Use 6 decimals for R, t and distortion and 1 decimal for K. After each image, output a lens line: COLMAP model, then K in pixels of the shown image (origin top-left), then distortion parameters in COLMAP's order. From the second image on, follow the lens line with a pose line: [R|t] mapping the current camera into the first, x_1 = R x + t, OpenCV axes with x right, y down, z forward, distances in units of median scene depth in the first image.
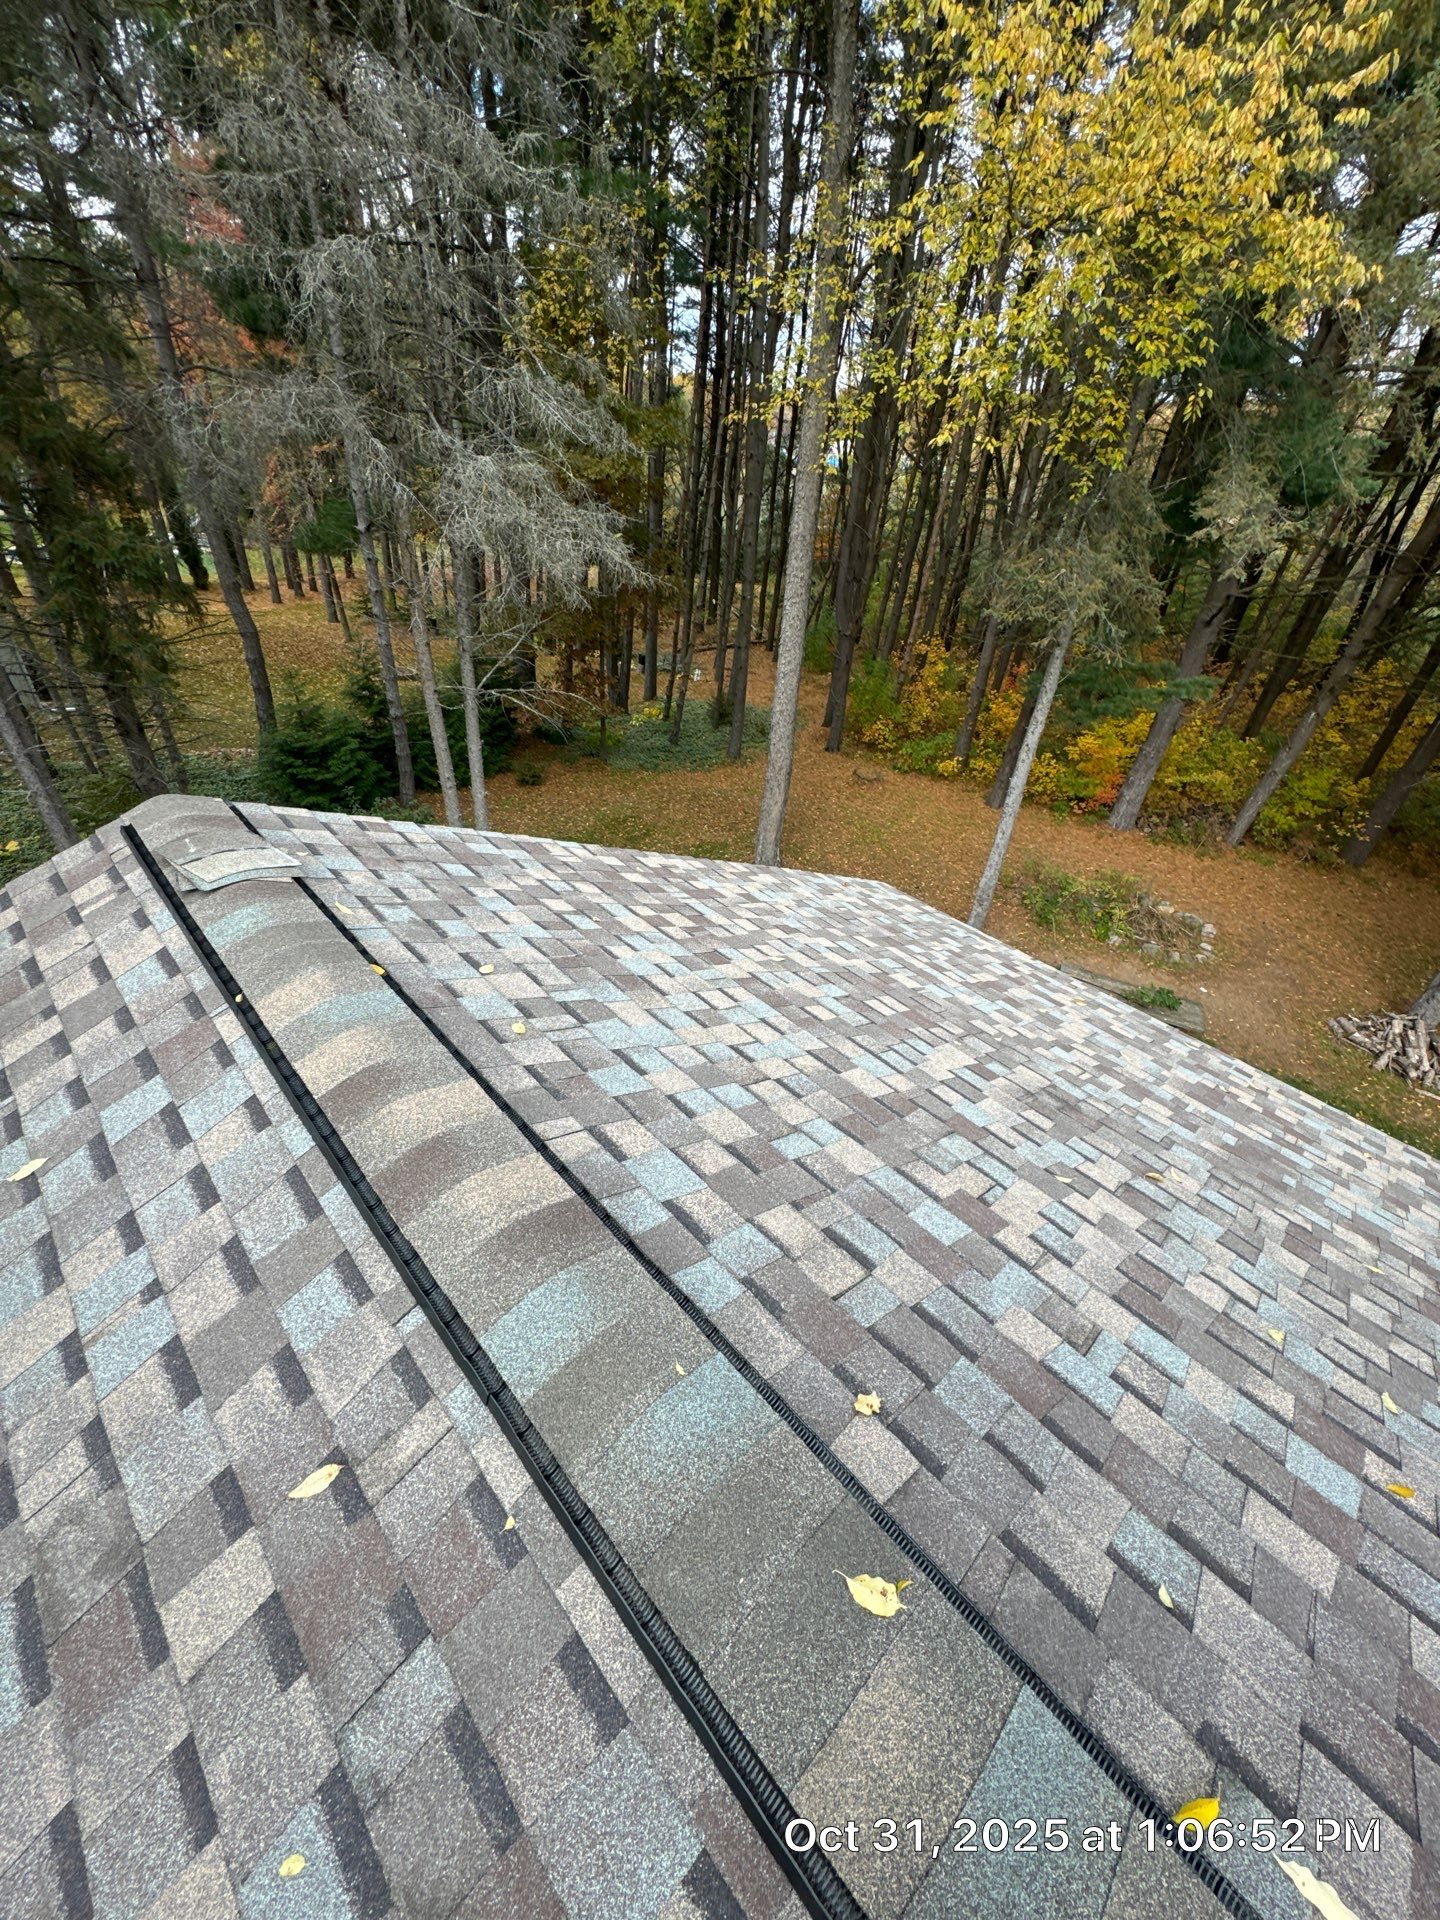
lens RADIAL K [[758.0, 0, 719.6], [0, 758.0, 956.5], [0, 0, 1]] dist [-0.004540, 0.000683]
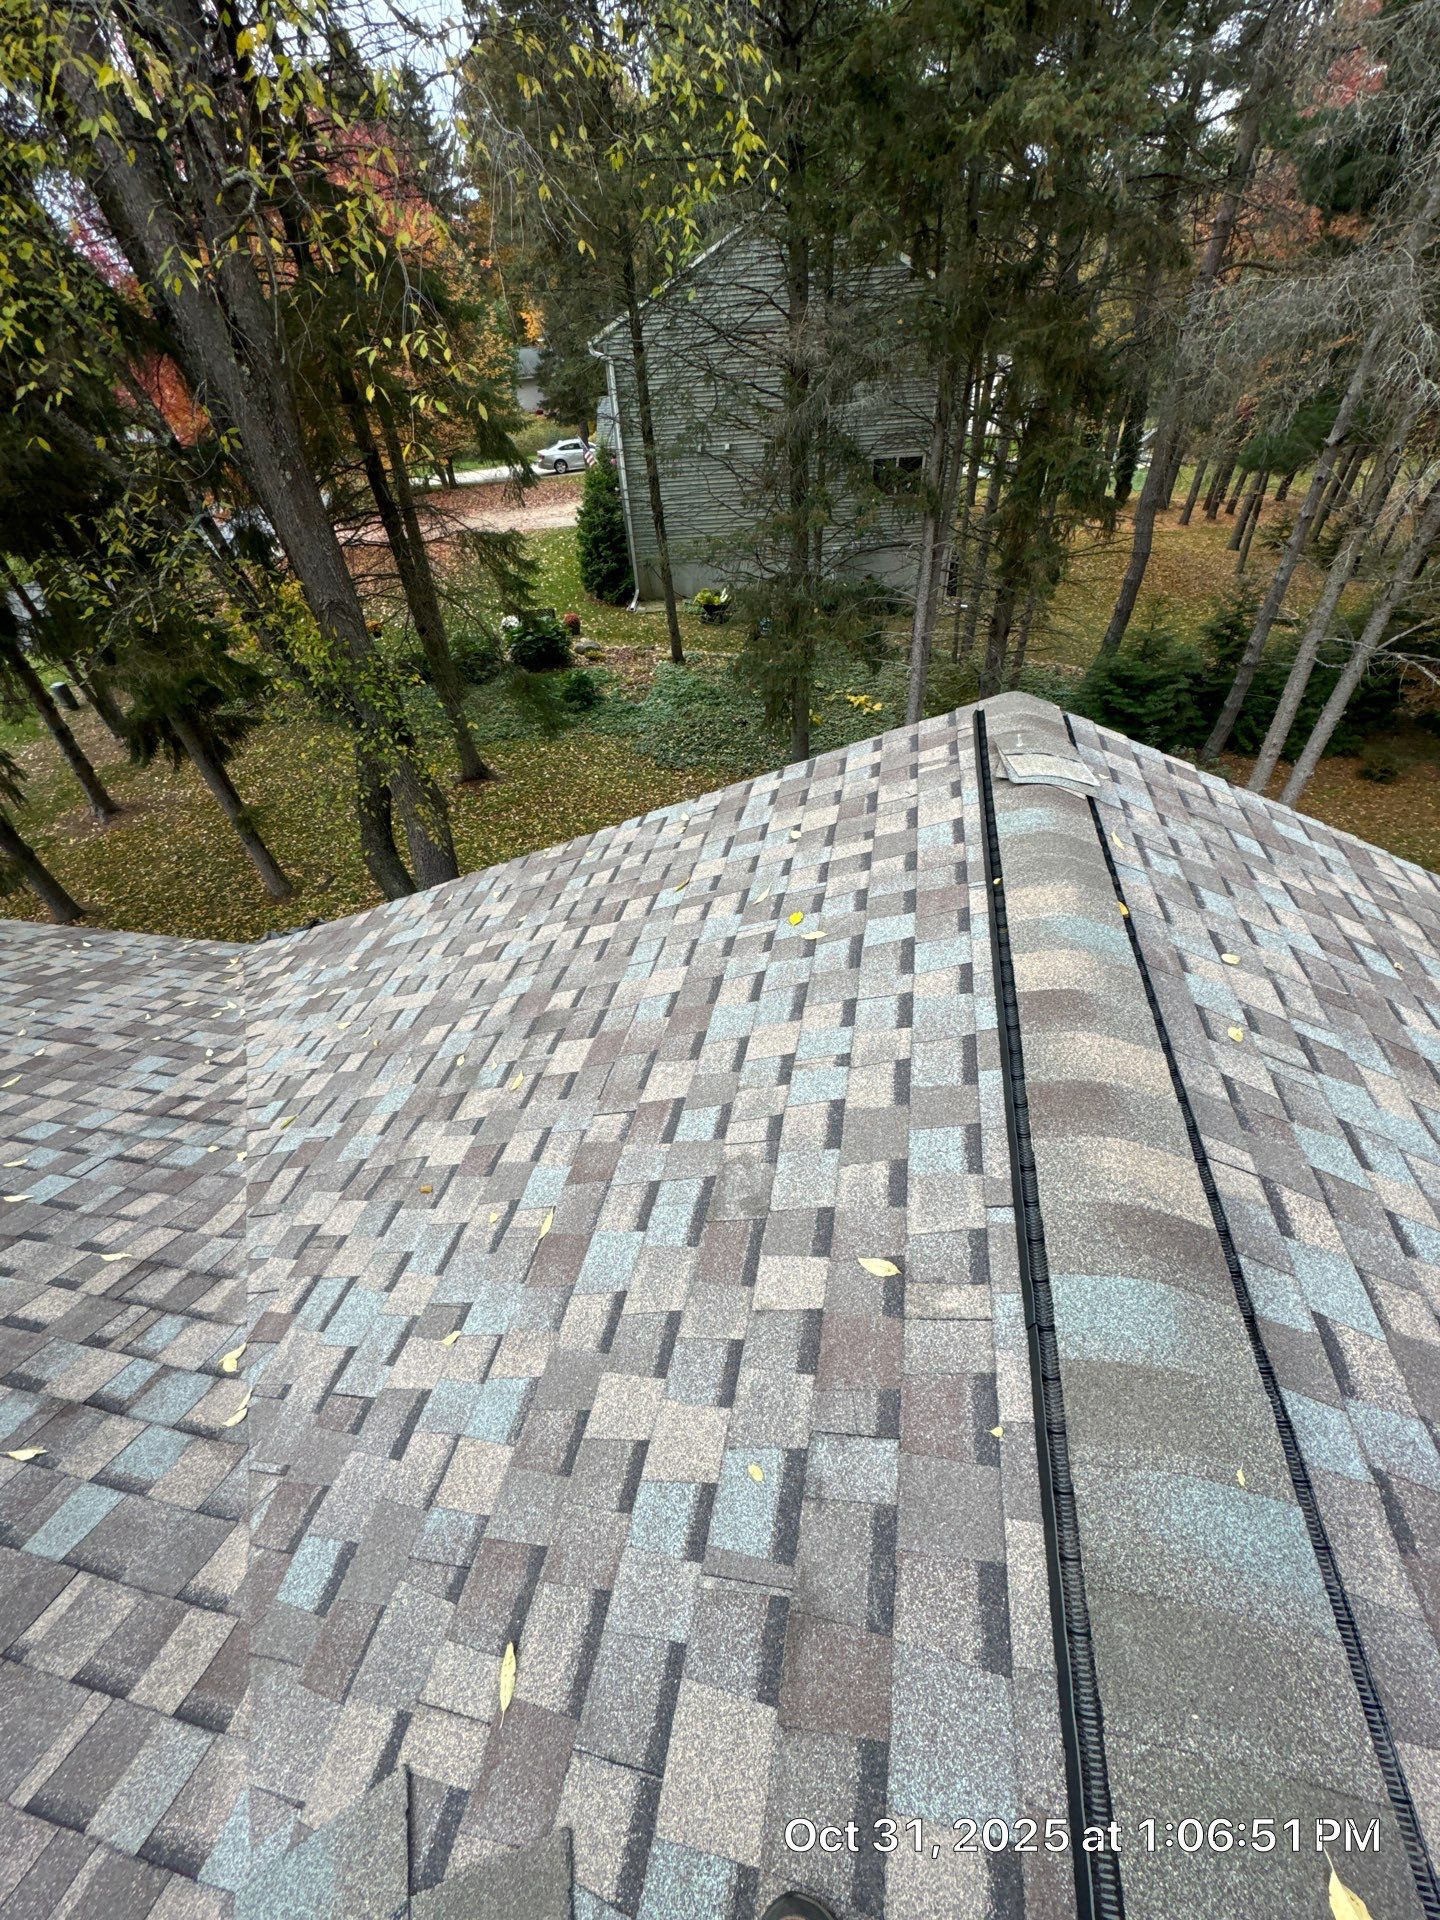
lens RADIAL K [[758.0, 0, 719.0], [0, 758.0, 958.3], [0, 0, 1]] dist [-0.004540, 0.000683]
pose [[0.563254, 0.452808, -0.691166, -0.041084], [-0.393907, 0.882455, 0.257120, 0.031147], [0.726349, 0.127431, 0.675410, -0.046432]]
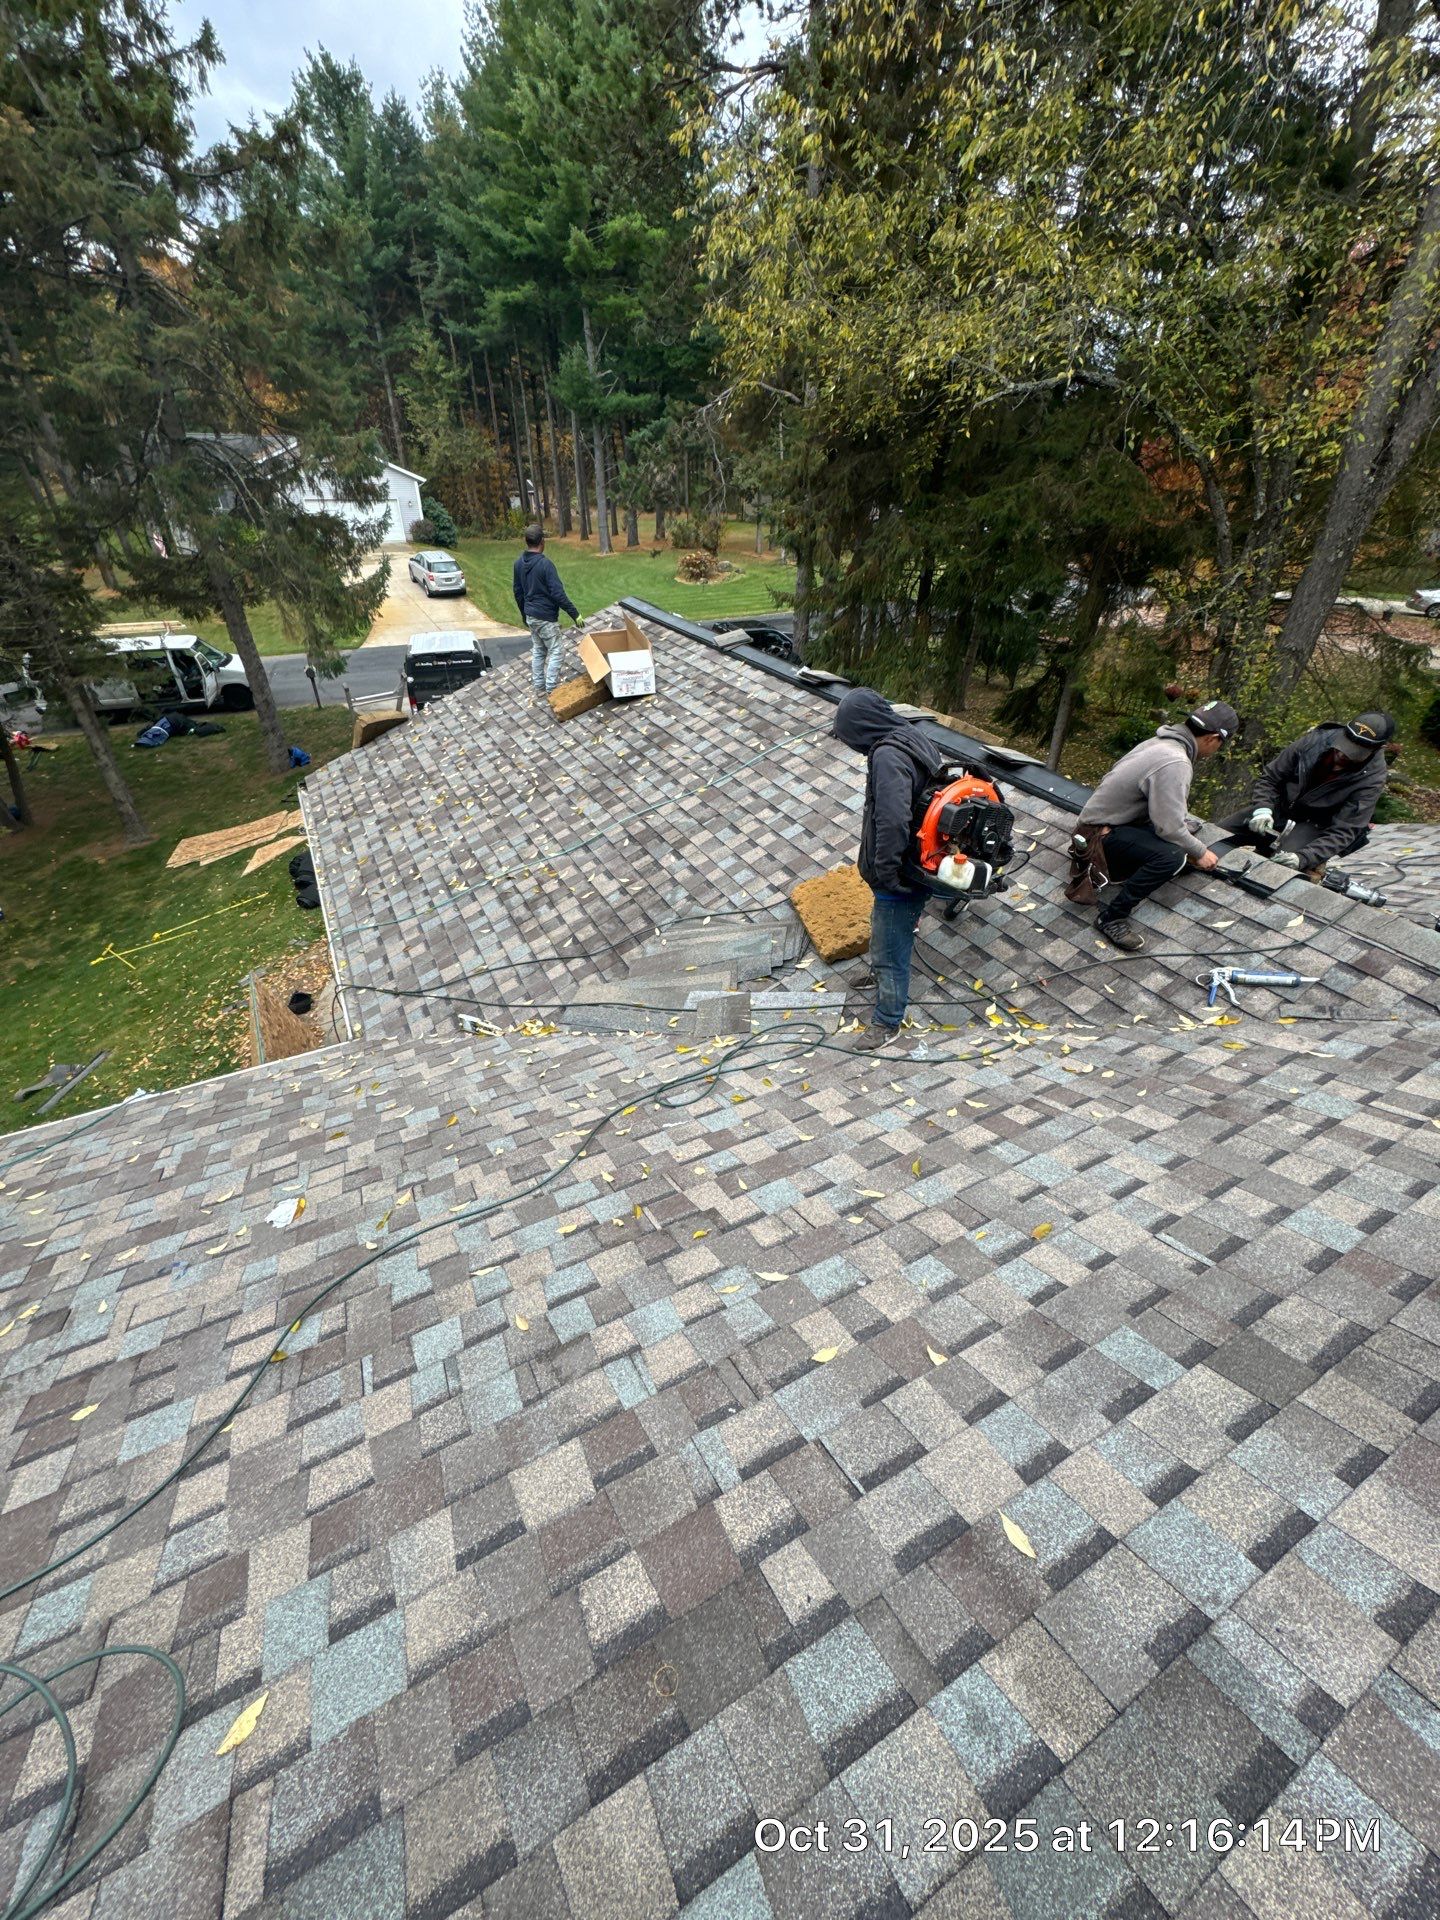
lens RADIAL K [[781.2, 0, 722.2], [0, 781.2, 952.0], [0, 0, 1]] dist [-0.002677, 0.000151]
pose [[-0.241160, 0.461731, -0.853608, 1.667060], [-0.595308, 0.624268, 0.505863, 1.198041], [0.766453, 0.630154, 0.124323, -1.484987]]
